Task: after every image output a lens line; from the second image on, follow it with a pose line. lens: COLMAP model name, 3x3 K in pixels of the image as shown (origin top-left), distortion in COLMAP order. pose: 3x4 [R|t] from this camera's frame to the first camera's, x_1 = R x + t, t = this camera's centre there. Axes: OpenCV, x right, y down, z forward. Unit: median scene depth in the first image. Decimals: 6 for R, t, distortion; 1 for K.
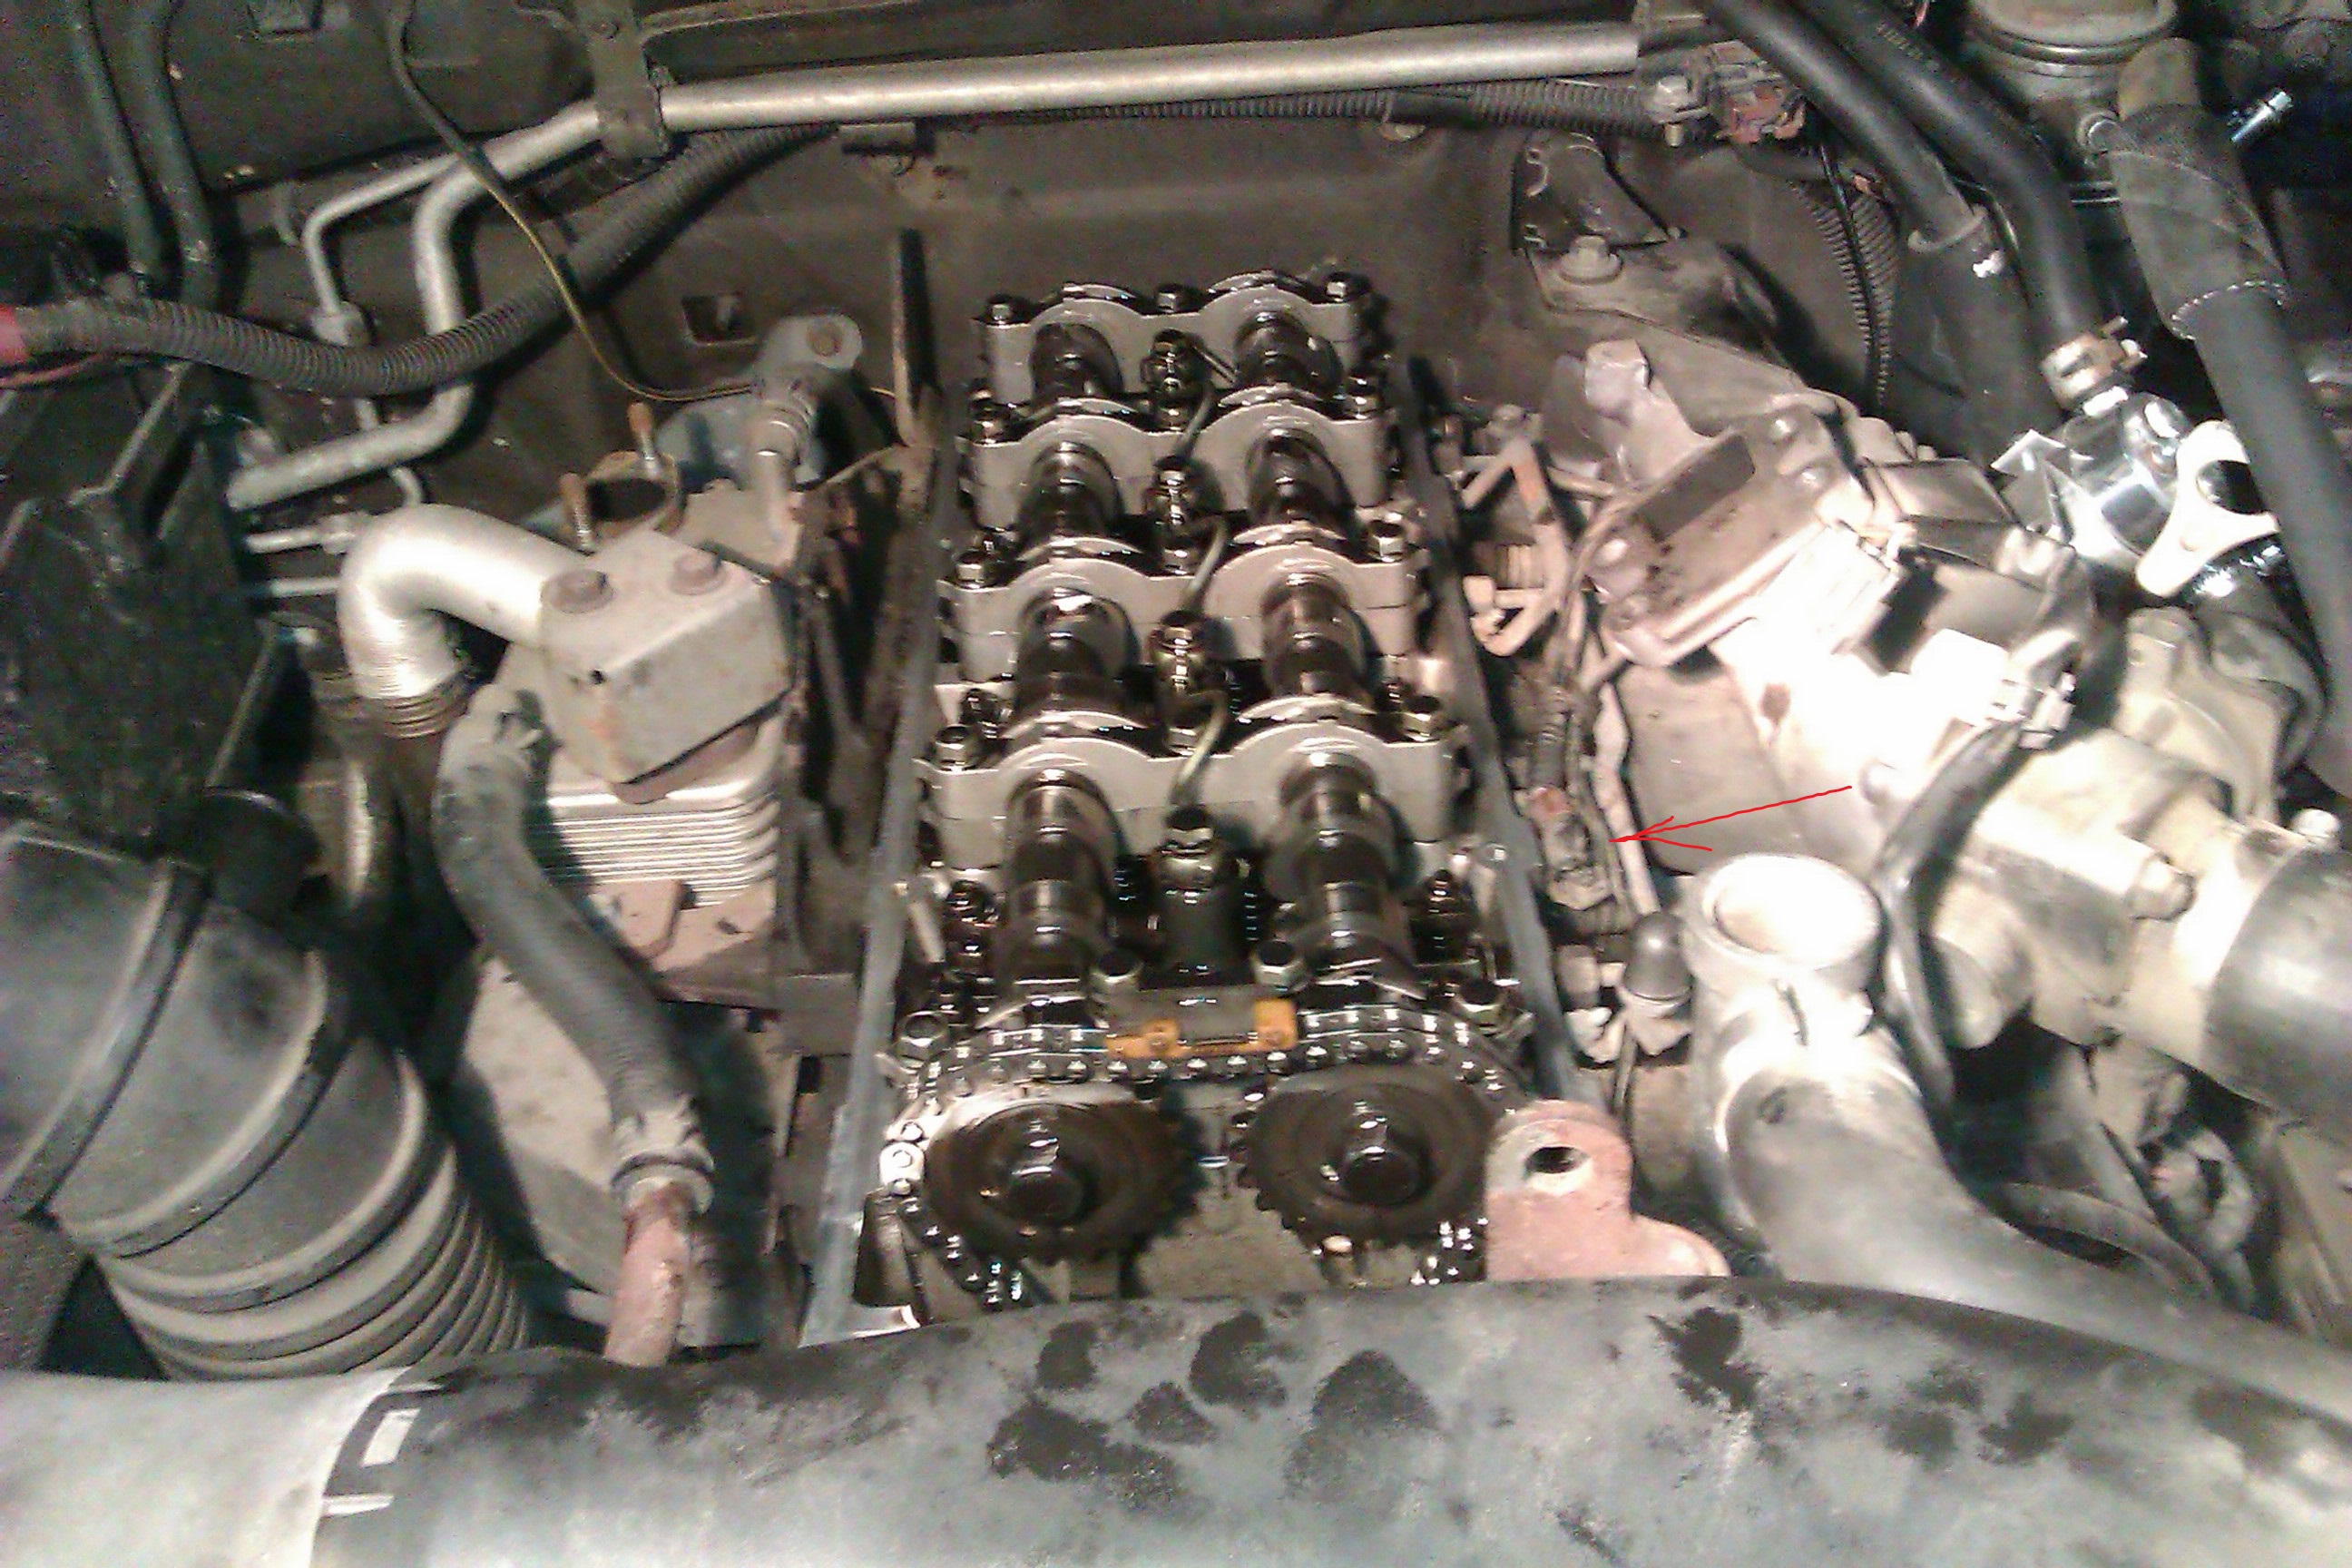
lens RADIAL K [[2352.4, 0, 1180.2], [0, 2352.4, 840.9], [0, 0, 1]] dist [0.058811, -0.006238]
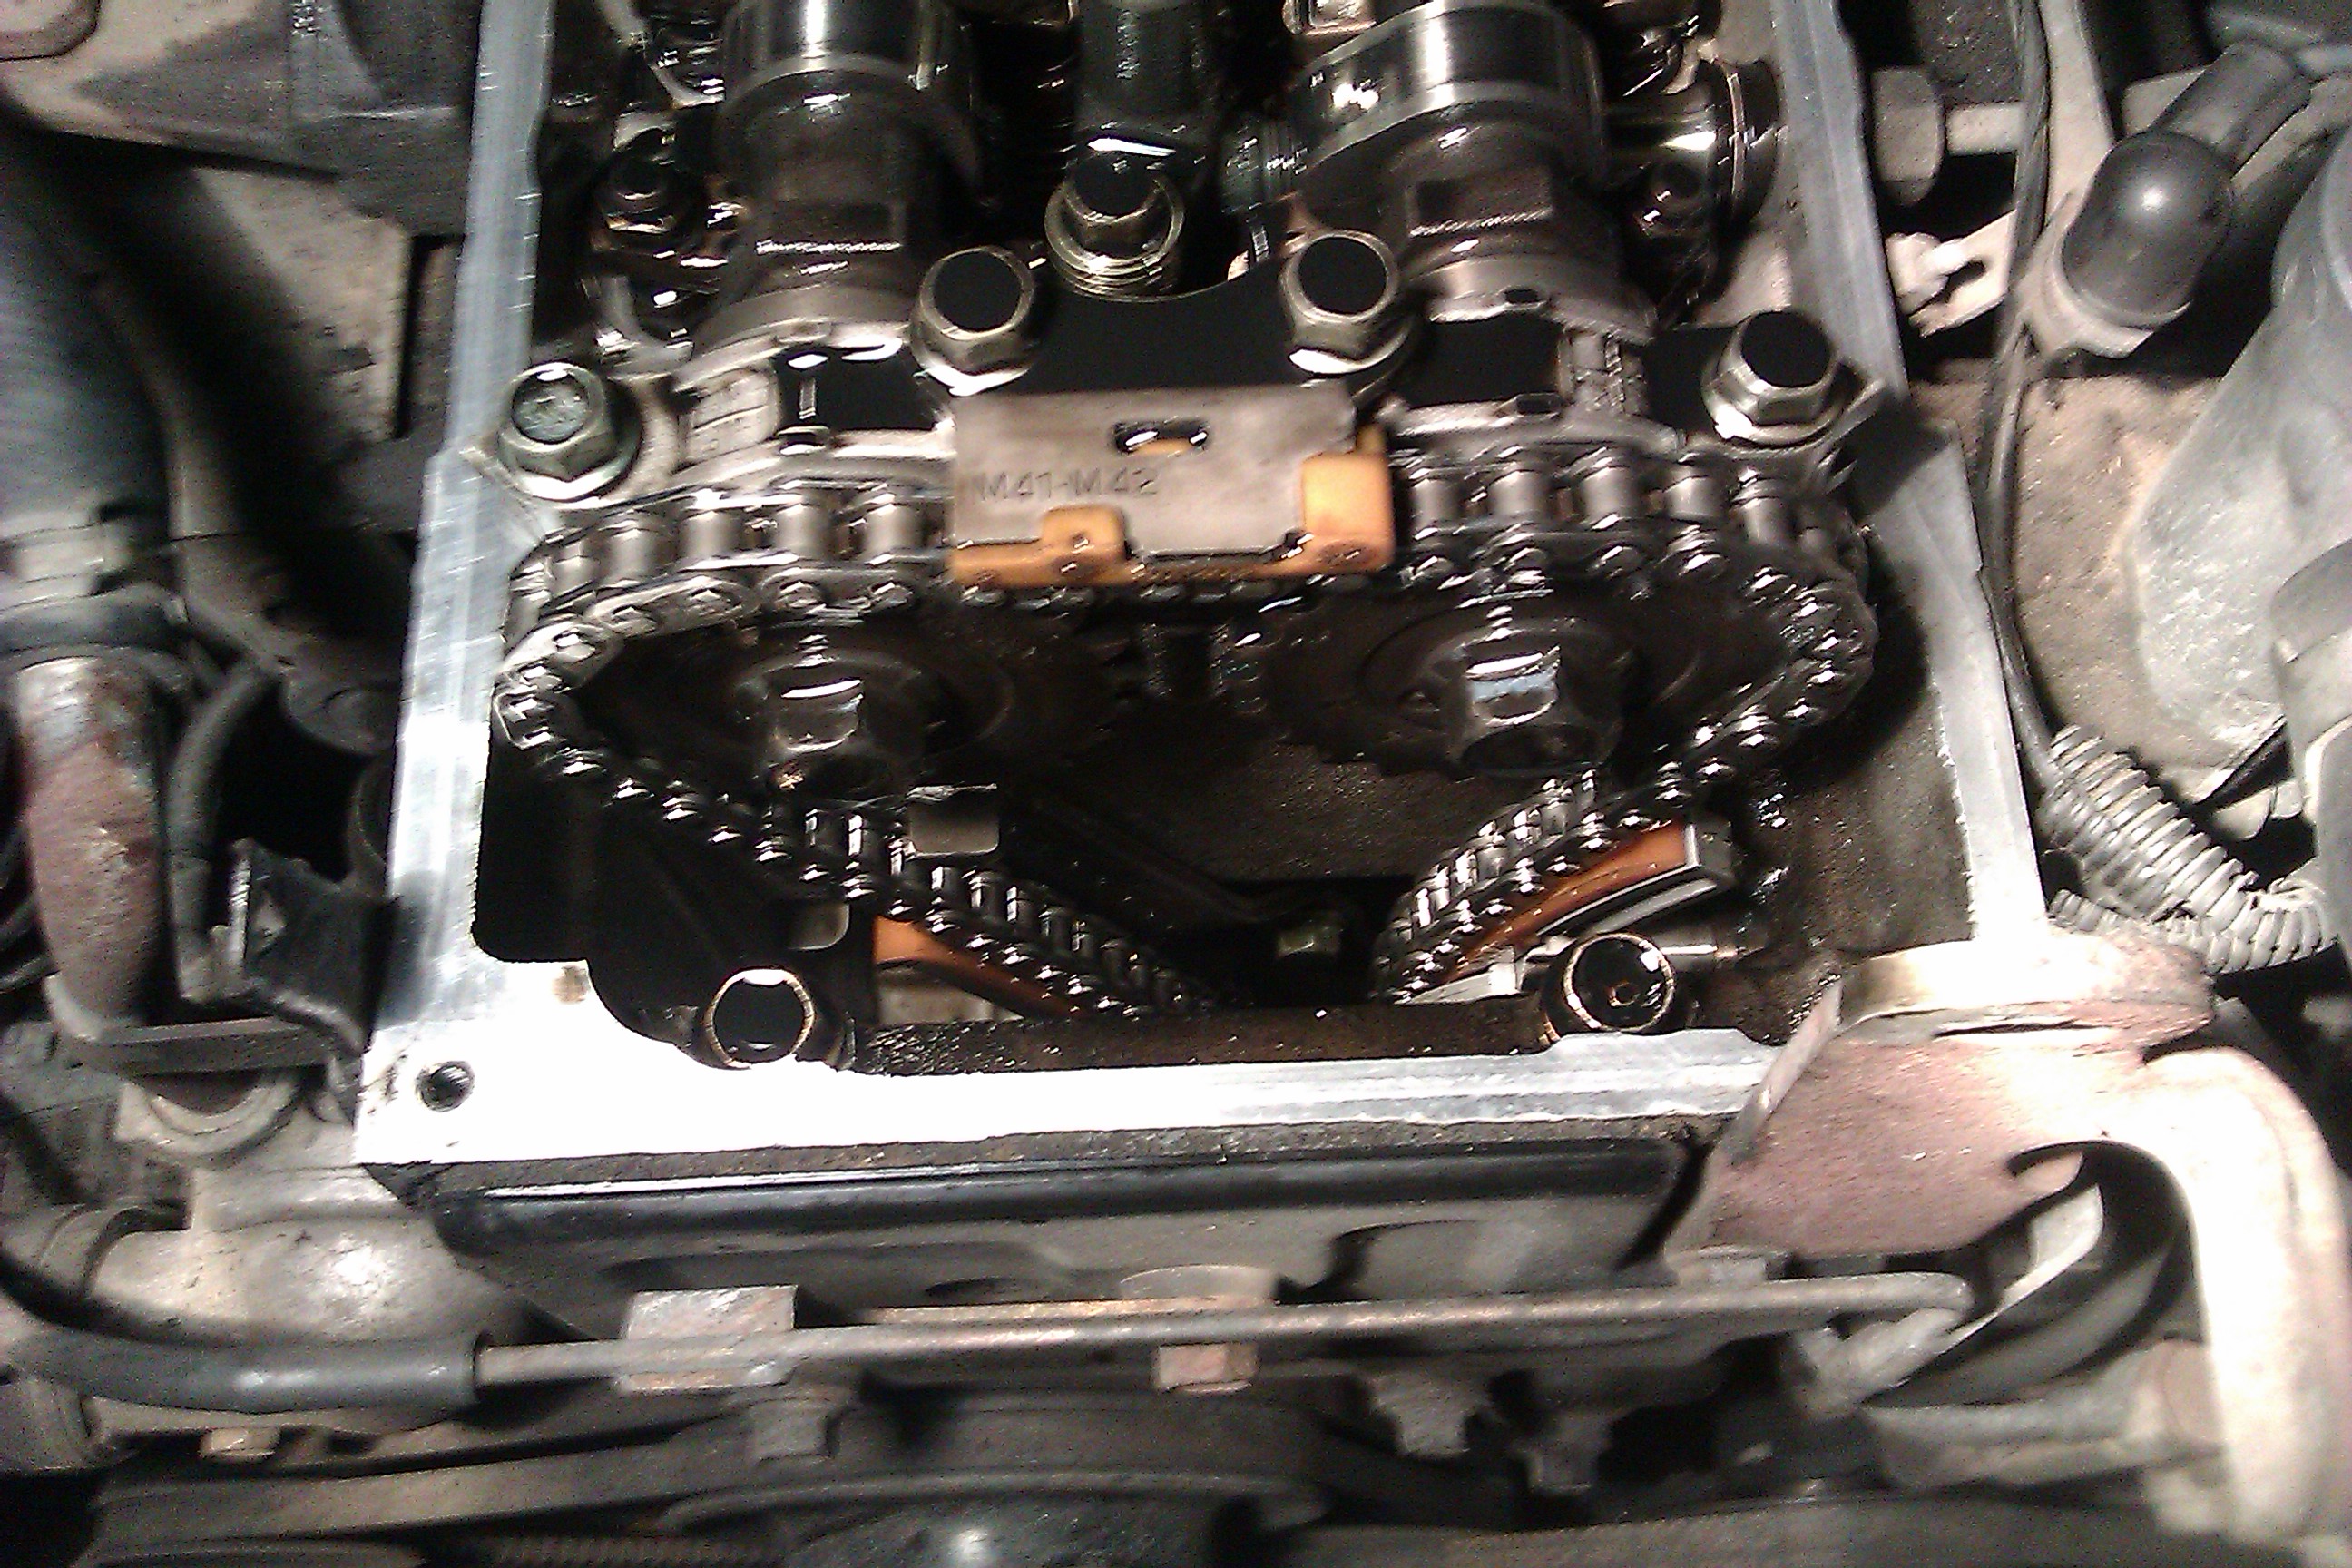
lens RADIAL K [[2352.4, 0, 1180.2], [0, 2352.4, 840.9], [0, 0, 1]] dist [0.058811, -0.006238]
pose [[0.999450, -0.009239, 0.031861, -0.002633], [-0.008892, 0.850685, 0.525600, -0.084601], [-0.031960, -0.525594, 0.850135, 0.517702]]
